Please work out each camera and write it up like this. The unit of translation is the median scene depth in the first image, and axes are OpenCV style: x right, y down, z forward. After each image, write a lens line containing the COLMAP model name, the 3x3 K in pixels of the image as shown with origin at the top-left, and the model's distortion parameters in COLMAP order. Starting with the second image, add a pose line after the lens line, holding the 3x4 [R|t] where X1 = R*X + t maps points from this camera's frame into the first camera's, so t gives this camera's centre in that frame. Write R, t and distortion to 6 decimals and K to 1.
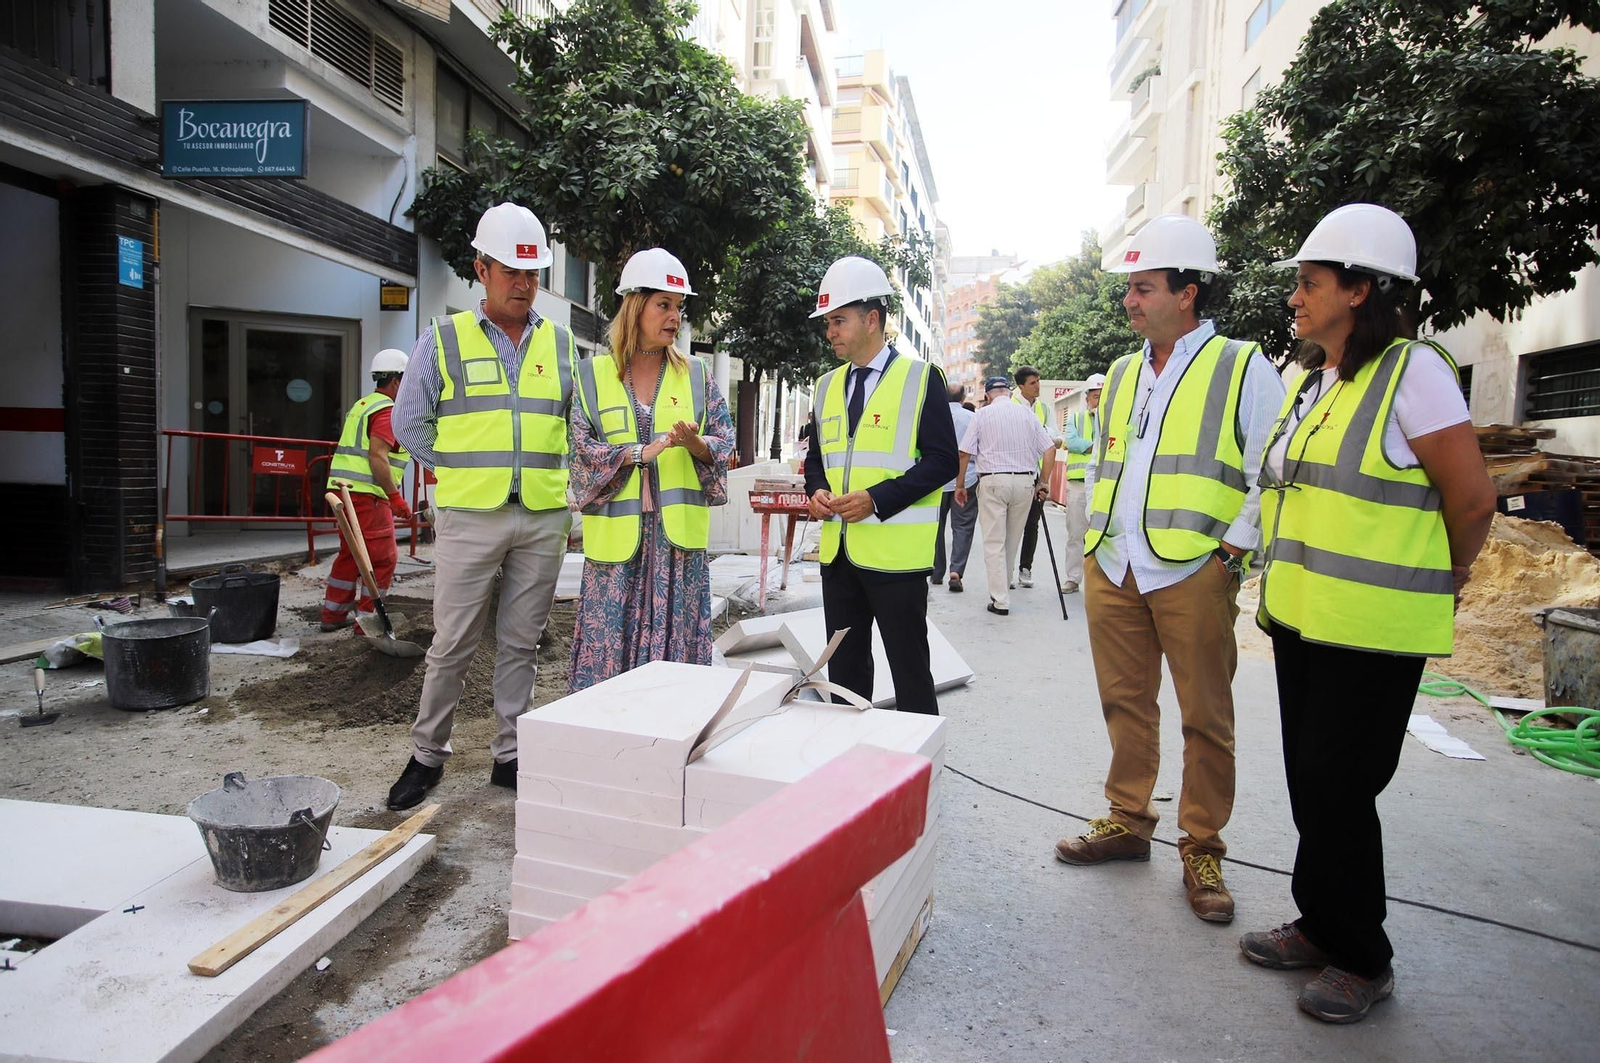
lens RADIAL K [[1026.7, 0, 820.1], [0, 1026.7, 531.5], [0, 0, 1]] dist [-0.066073, 0.050454]
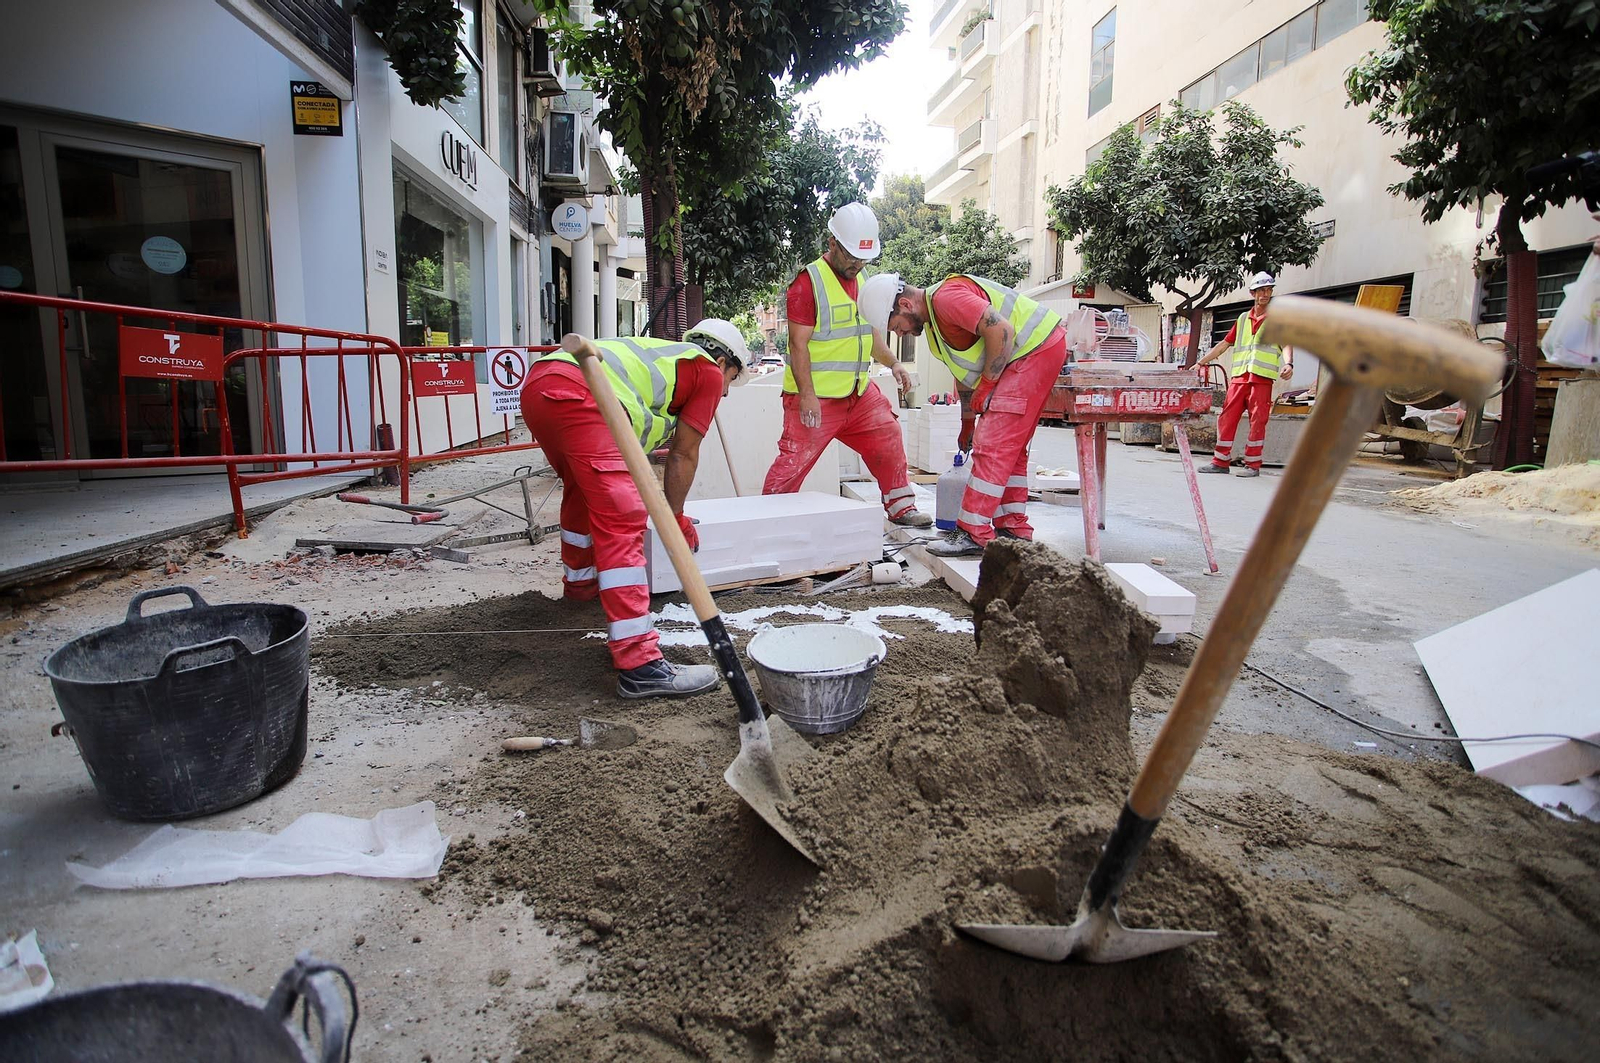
lens RADIAL K [[868.0, 0, 859.4], [0, 868.0, 517.0], [0, 0, 1]] dist [-0.062826, 0.025163]
pose [[0.964193, -0.056032, 0.259215, -0.295310], [0.033948, 0.995461, 0.088904, -0.010165], [-0.263020, -0.076921, 0.961719, 0.452899]]
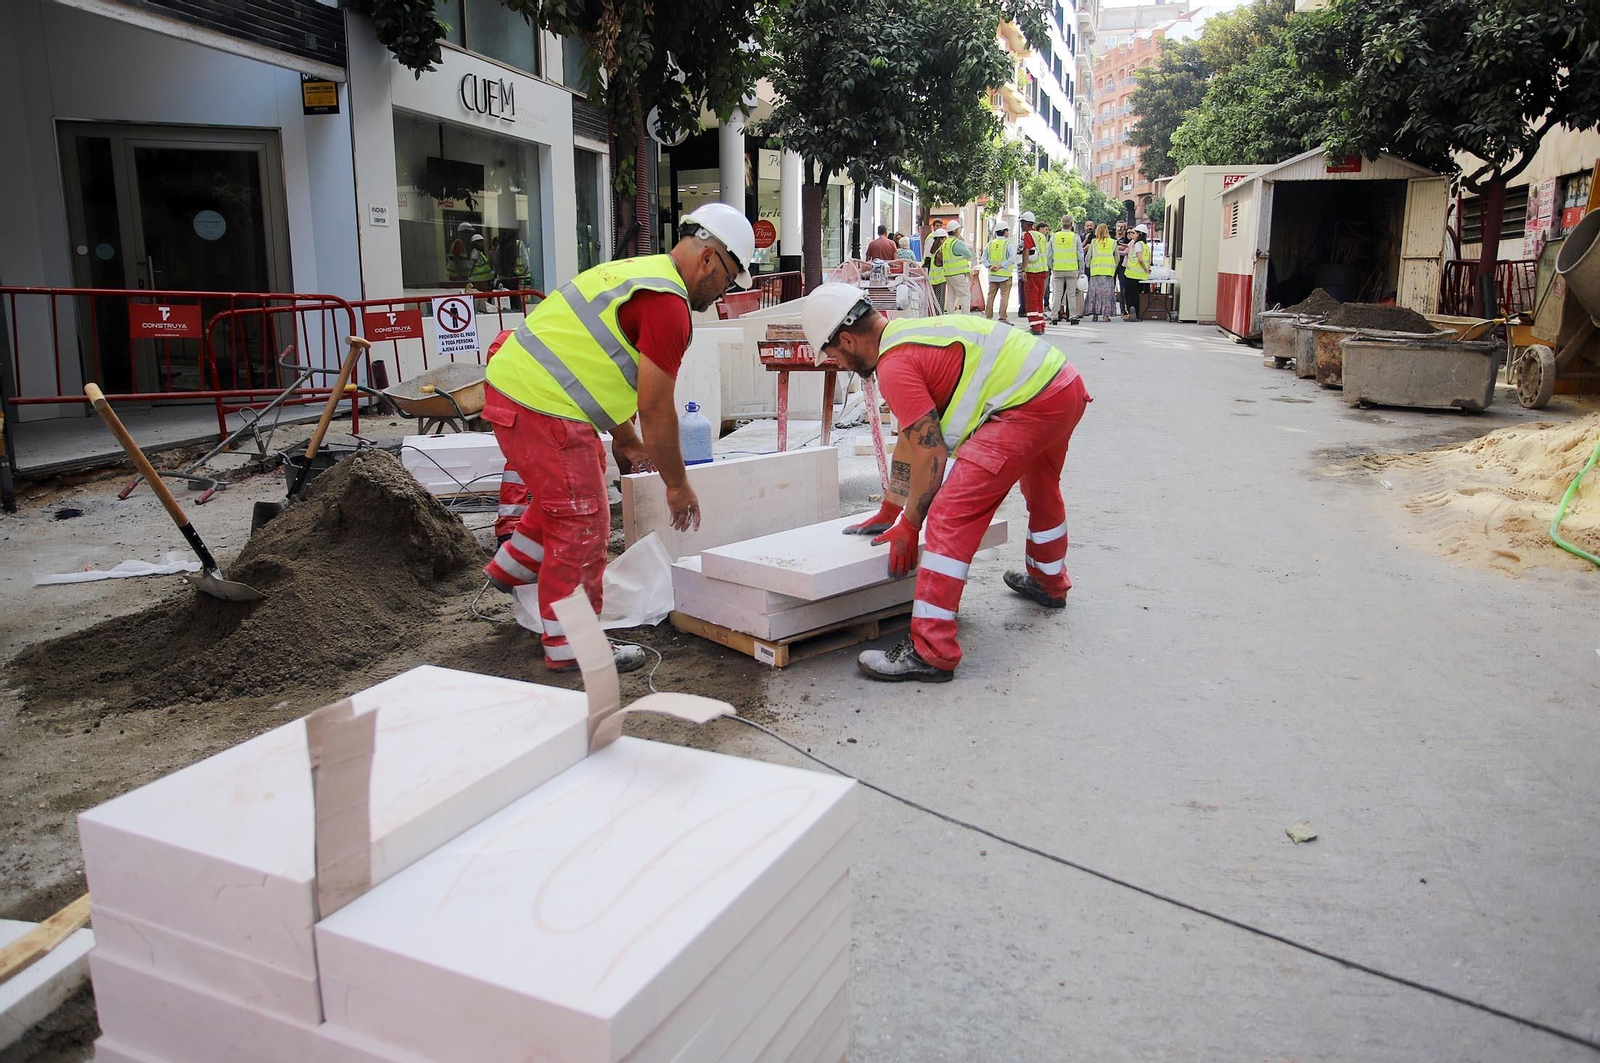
lens RADIAL K [[1248.4, 0, 820.9], [0, 1248.4, 503.8], [0, 0, 1]] dist [-0.057724, 0.079886]
pose [[0.994838, -0.020100, -0.099465, 0.054183], [0.030741, 0.993822, 0.106639, -0.015652], [0.096707, -0.109147, 0.989310, 0.095995]]
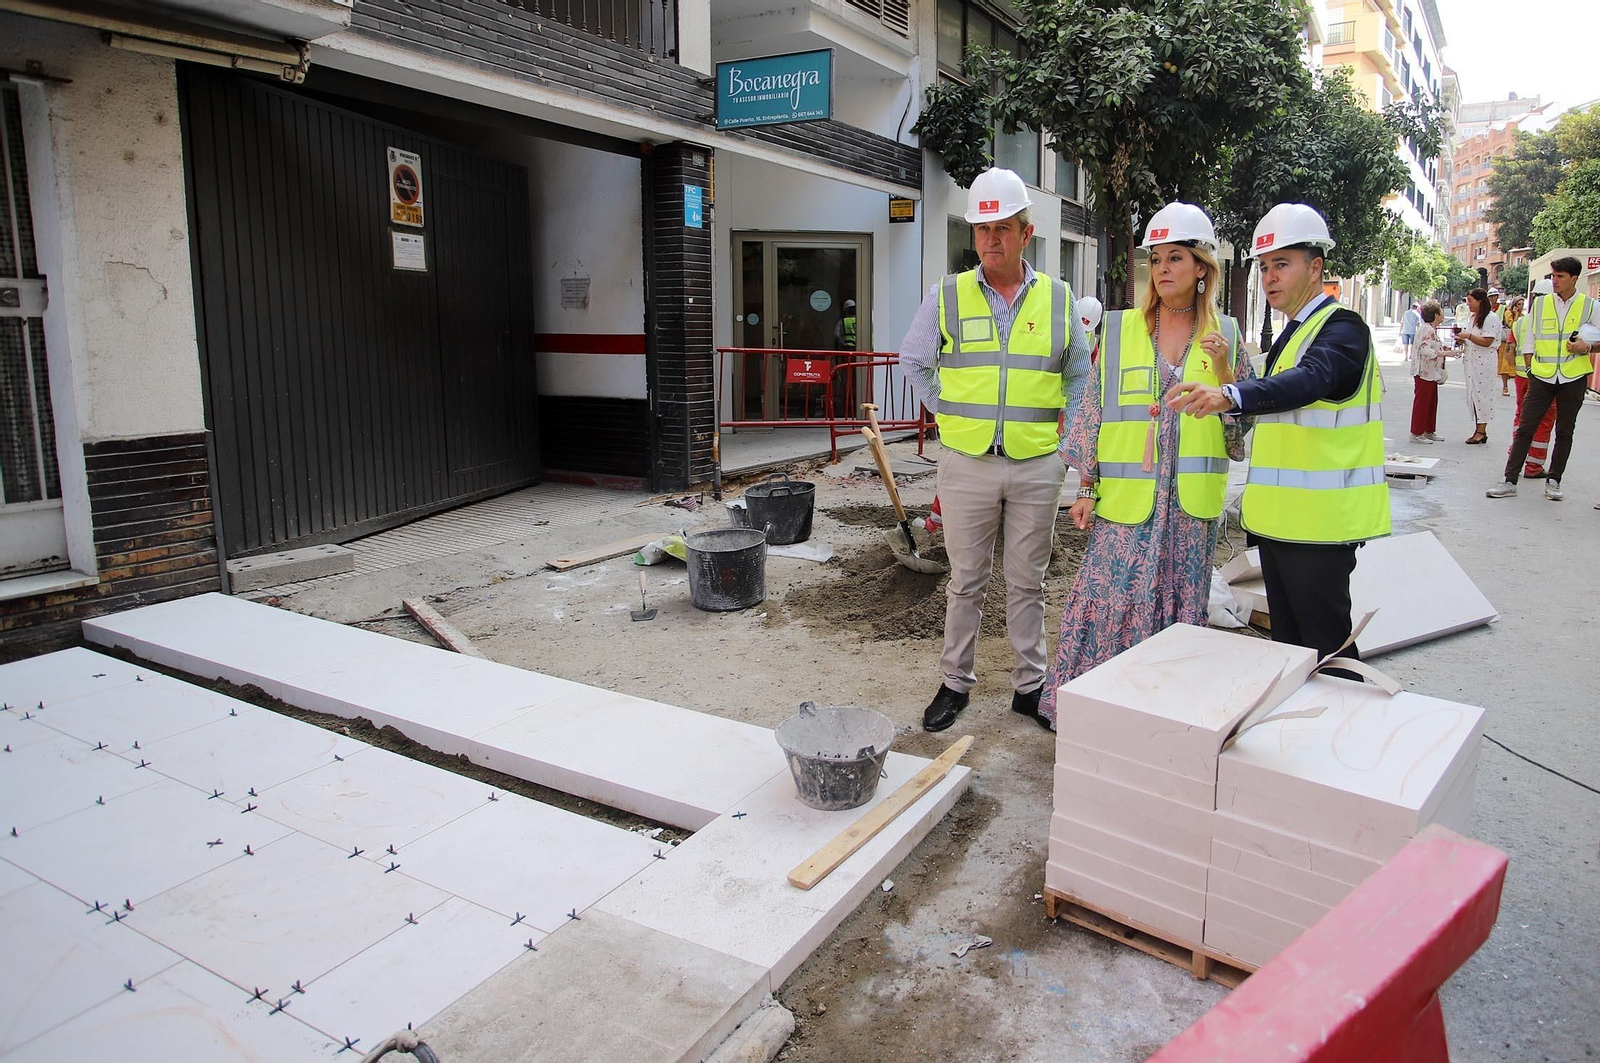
lens RADIAL K [[1028.7, 0, 958.3], [0, 1028.7, 455.8], [0, 0, 1]] dist [-0.094481, 0.057793]
pose [[0.945942, 0.016169, -0.323934, -0.013284], [-0.000355, 0.998808, 0.048818, -0.031366], [0.324337, -0.046064, 0.944819, -0.011933]]
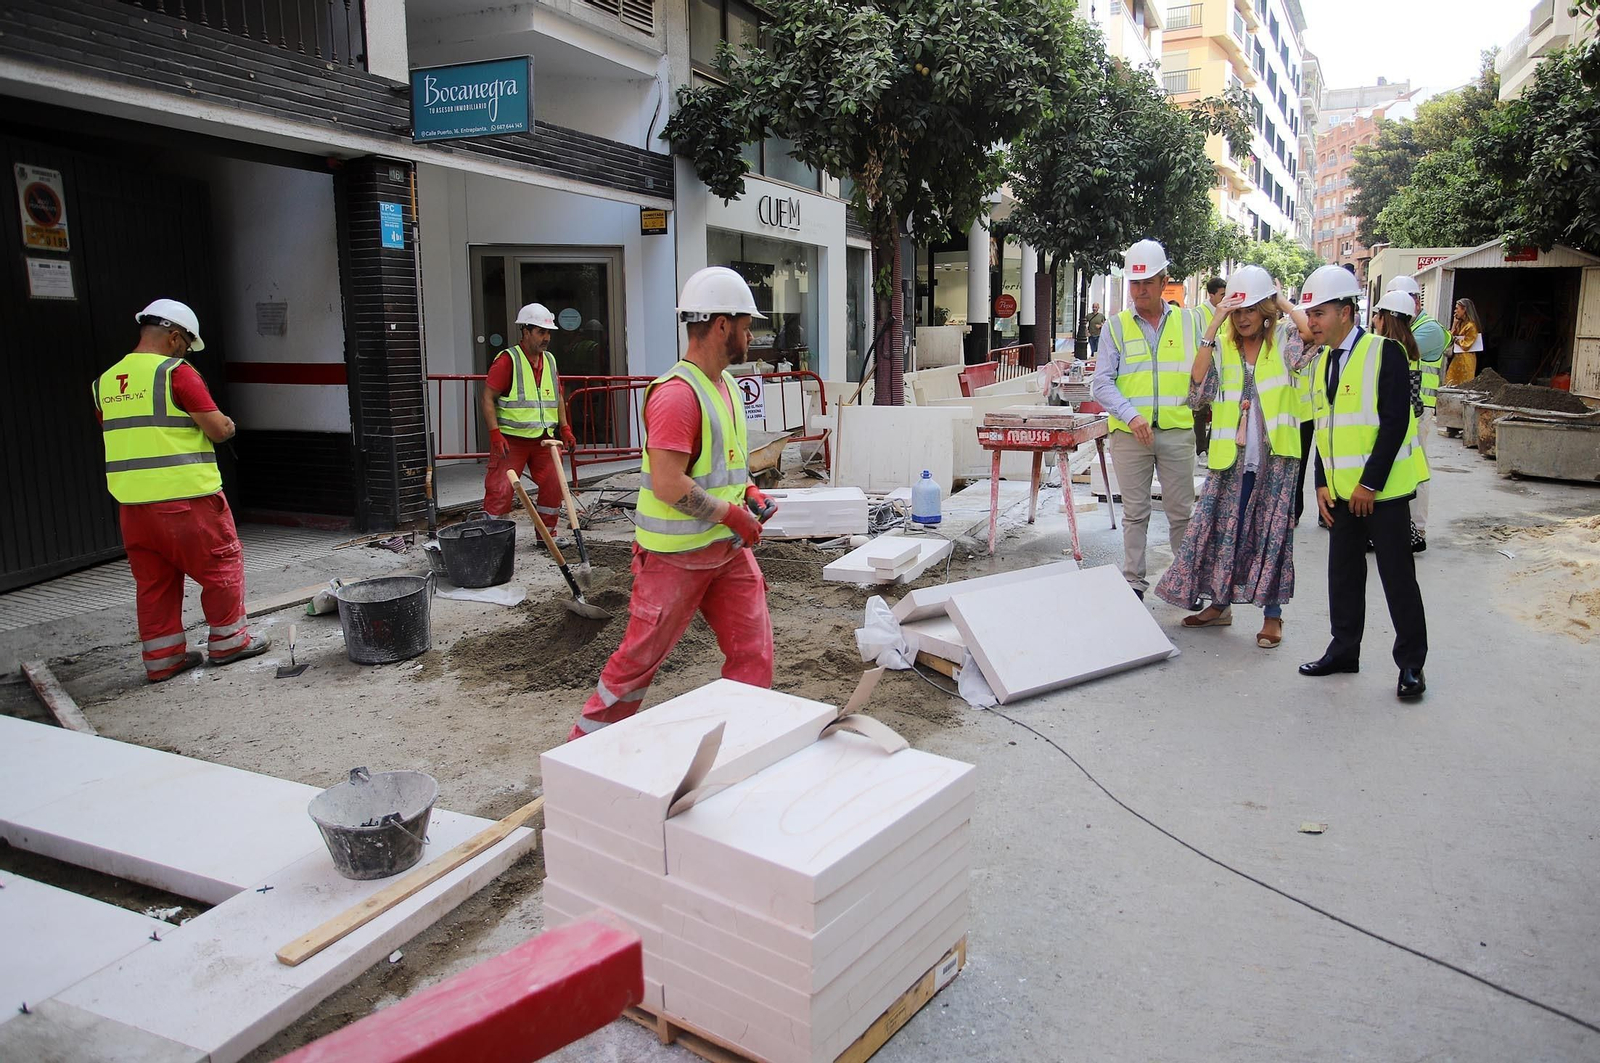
lens RADIAL K [[1100.6, 0, 876.4], [0, 1100.6, 489.4], [0, 0, 1]] dist [-0.072937, 0.056680]
pose [[0.965225, 0.002860, -0.261403, 0.091992], [0.015225, 0.997628, 0.067132, -0.044986], [0.260975, -0.068778, 0.962892, 0.001993]]
